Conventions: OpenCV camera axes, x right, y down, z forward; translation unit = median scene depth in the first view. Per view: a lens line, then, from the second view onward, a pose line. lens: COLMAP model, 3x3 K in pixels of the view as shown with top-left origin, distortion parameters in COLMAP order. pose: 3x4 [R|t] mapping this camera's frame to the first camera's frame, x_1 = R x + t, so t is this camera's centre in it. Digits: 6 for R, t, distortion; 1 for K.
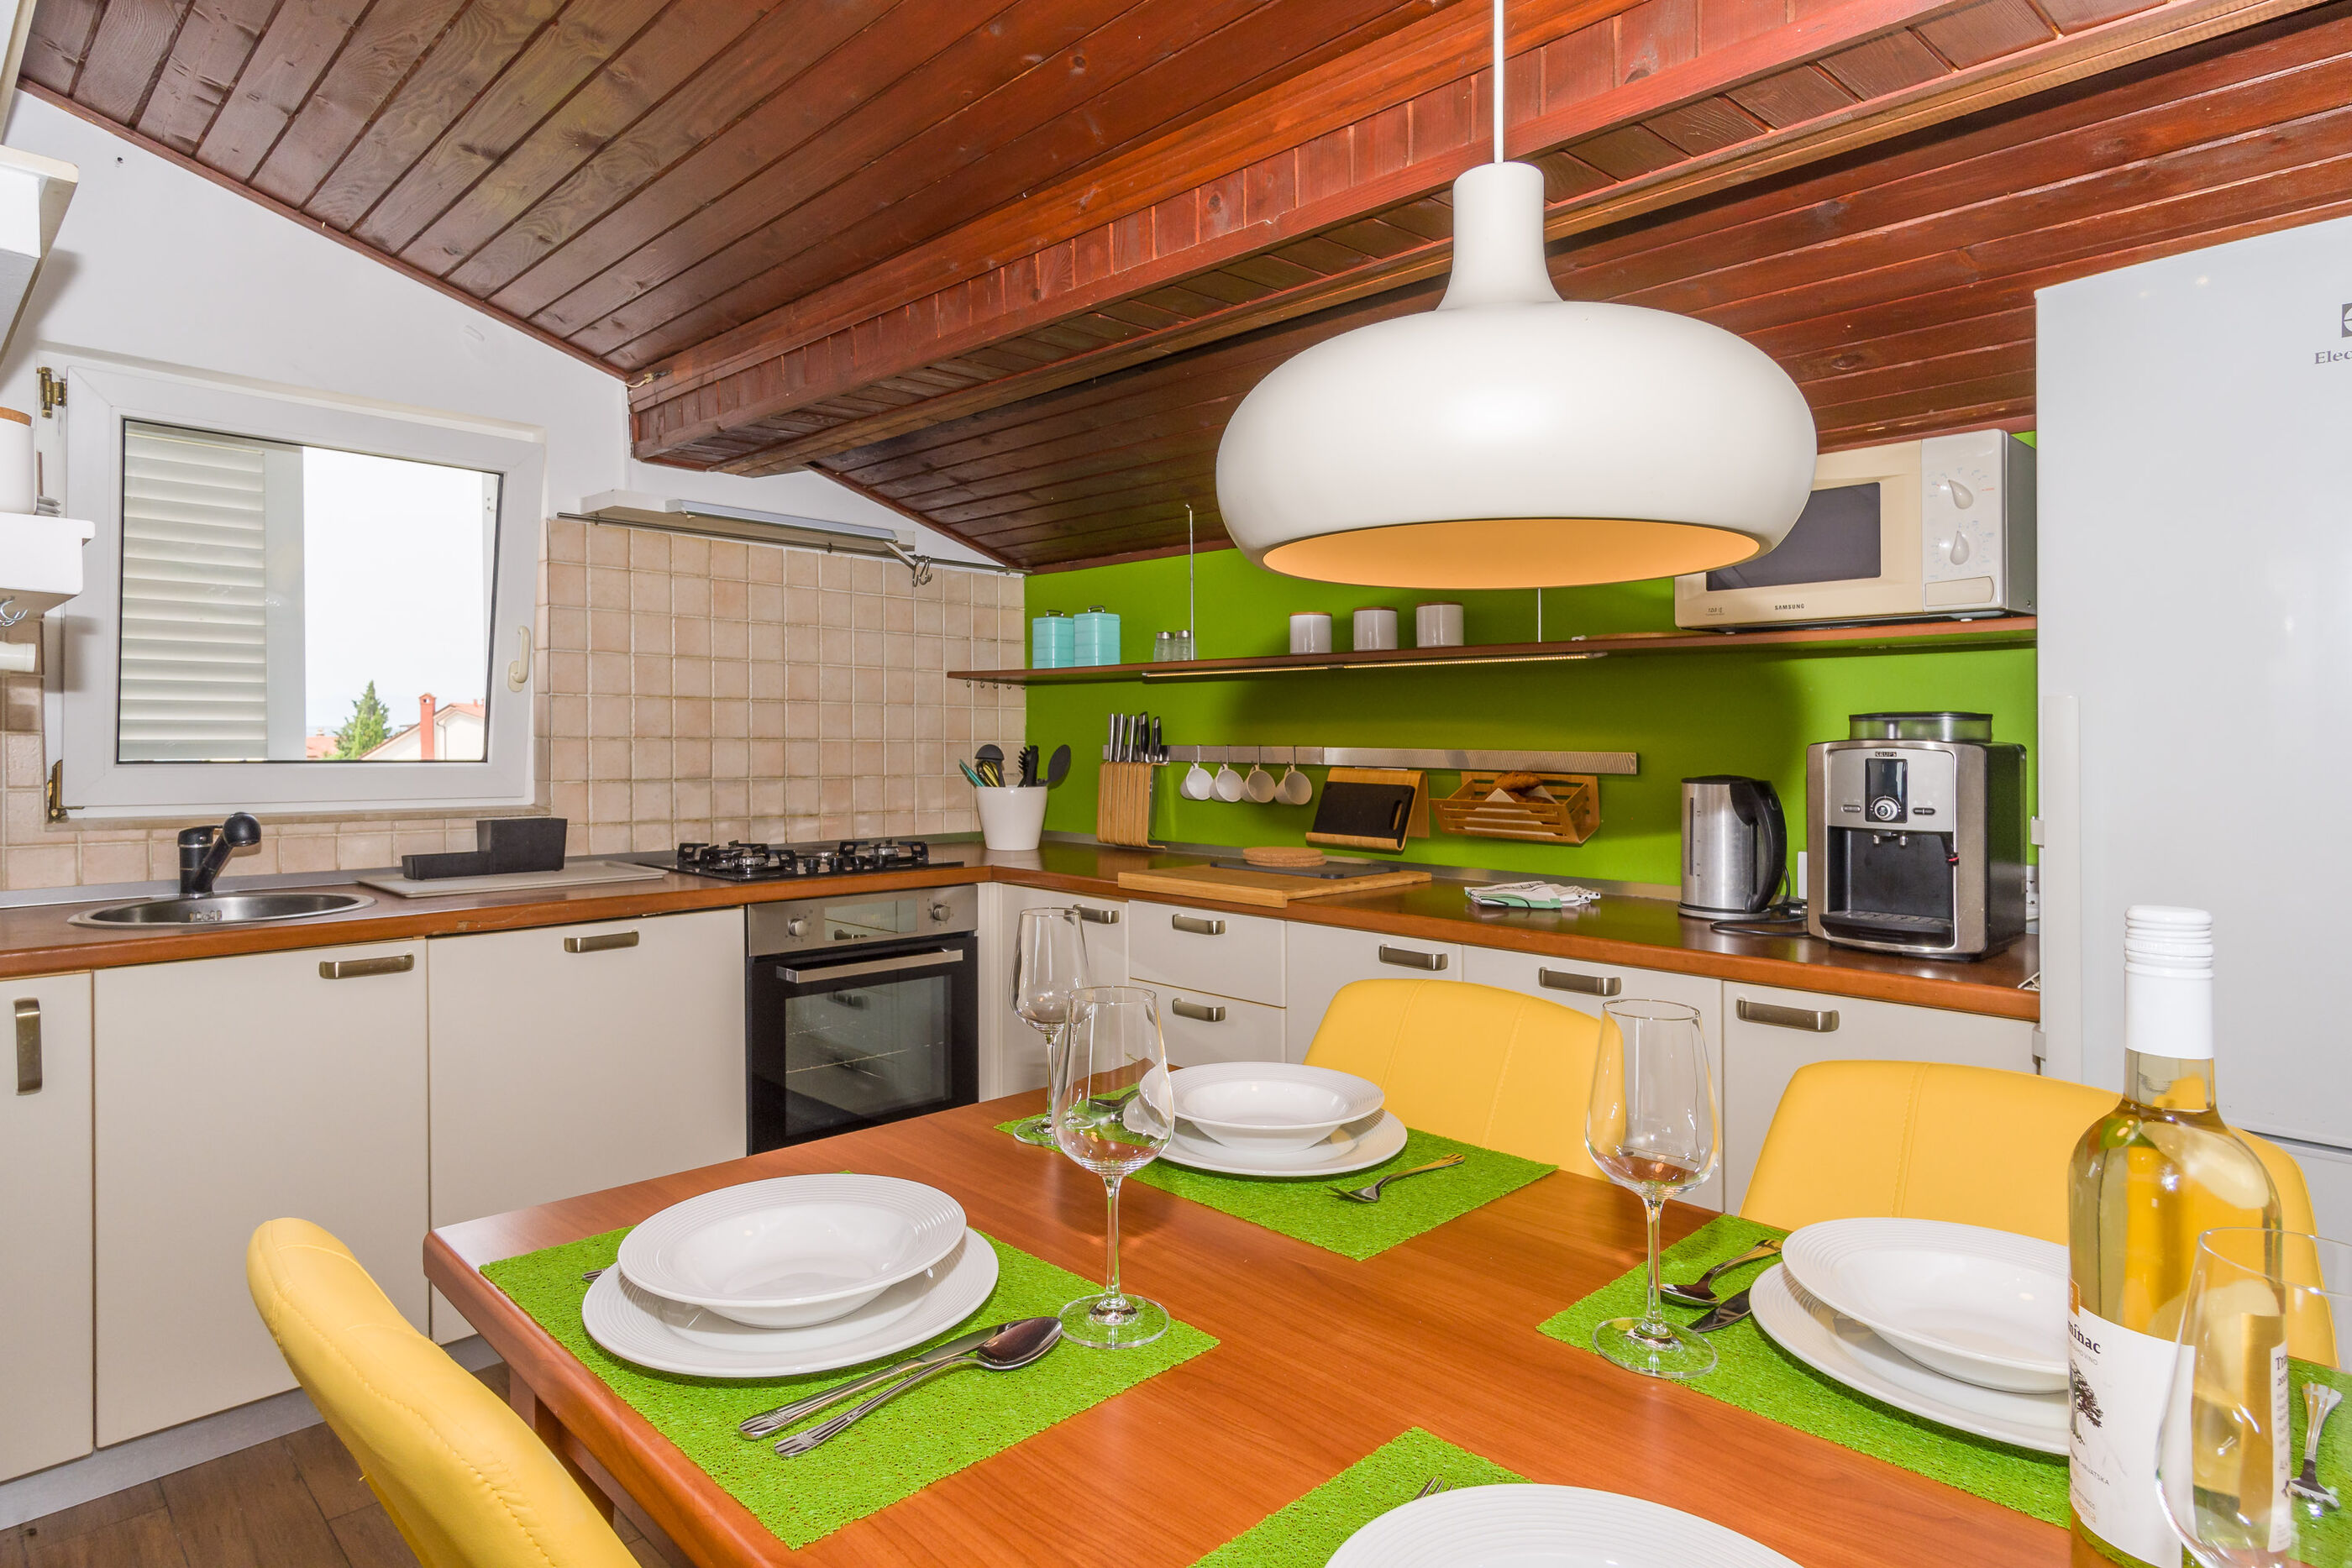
lens RADIAL K [[1291.9, 0, 1155.0], [0, 1291.9, 709.8], [0, 0, 1]] dist [0.000993, 0.002630]
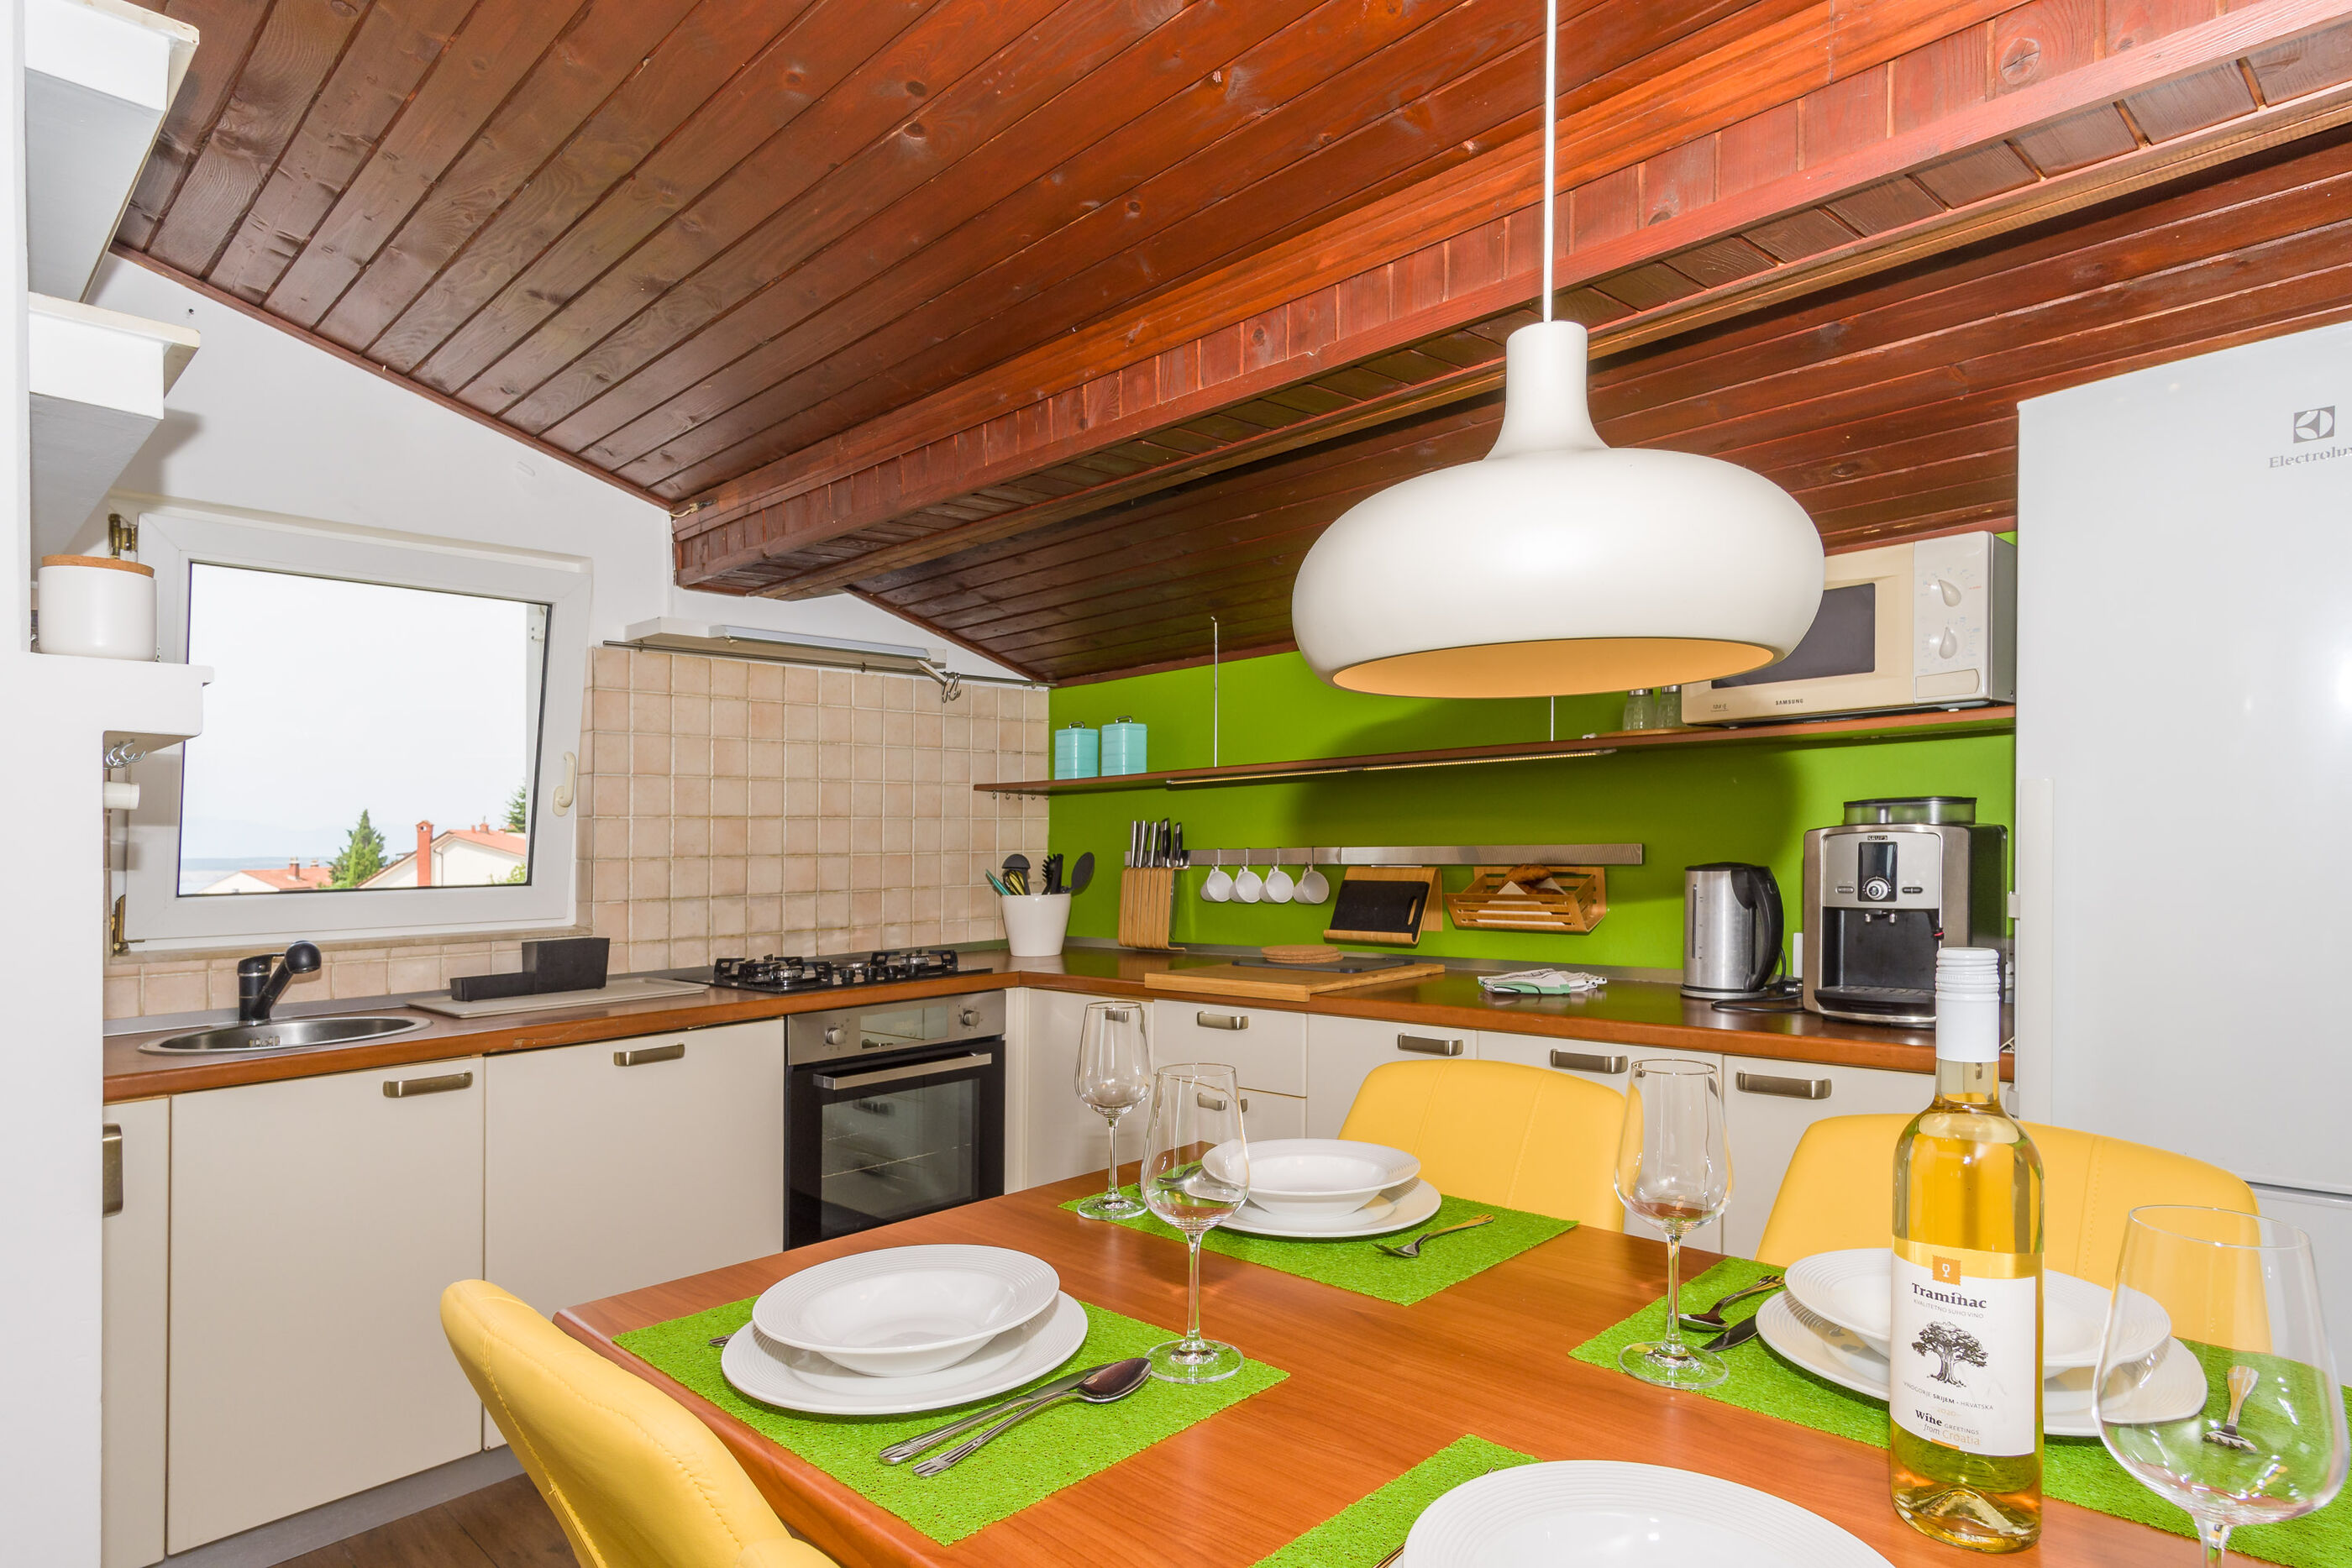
lens RADIAL K [[1291.9, 0, 1170.0], [0, 1291.9, 902.8], [0, 0, 1]] dist [0.000993, 0.002630]
pose [[0.999449, -0.029643, 0.014910, -0.037540], [0.028581, 0.997345, 0.066974, -0.000094], [-0.016856, -0.066511, 0.997643, -0.060964]]
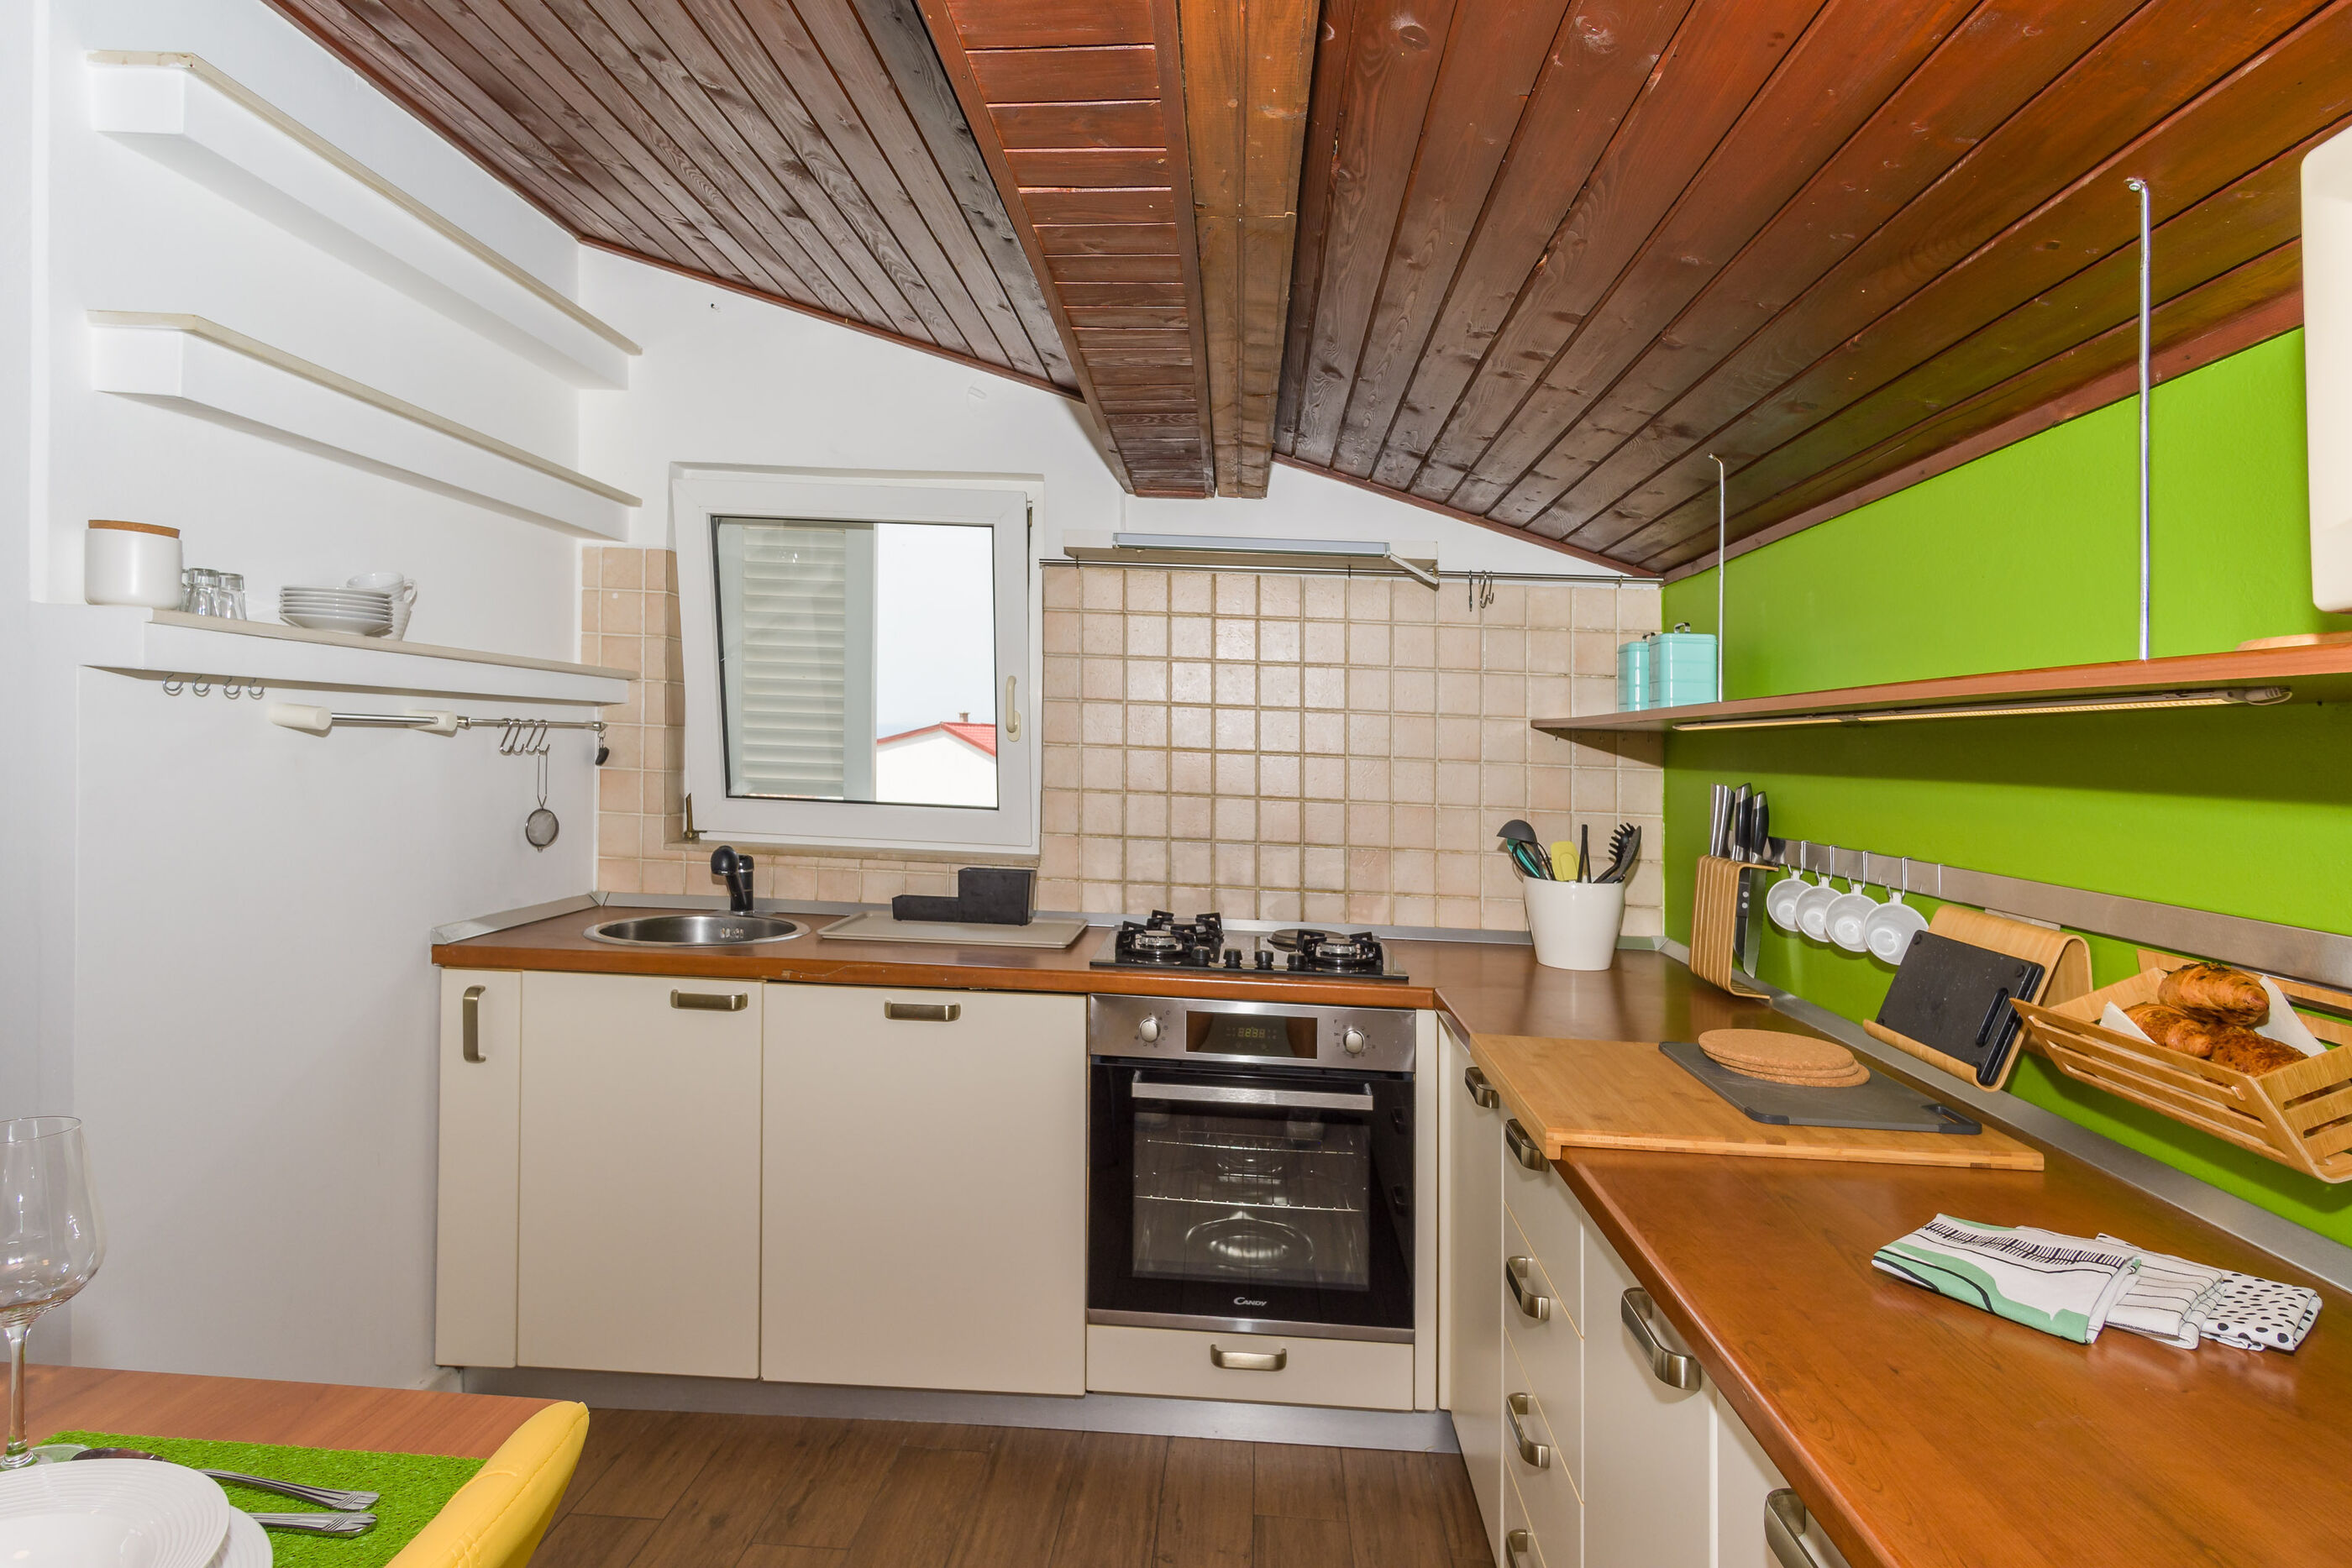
lens RADIAL K [[1291.9, 0, 1177.8], [0, 1291.9, 721.3], [0, 0, 1]] dist [0.000993, 0.002630]
pose [[0.669279, 0.003514, -0.743003, 0.595163], [-0.016845, 0.999804, -0.010445, -0.037469], [0.742820, 0.019506, 0.669207, 0.747530]]
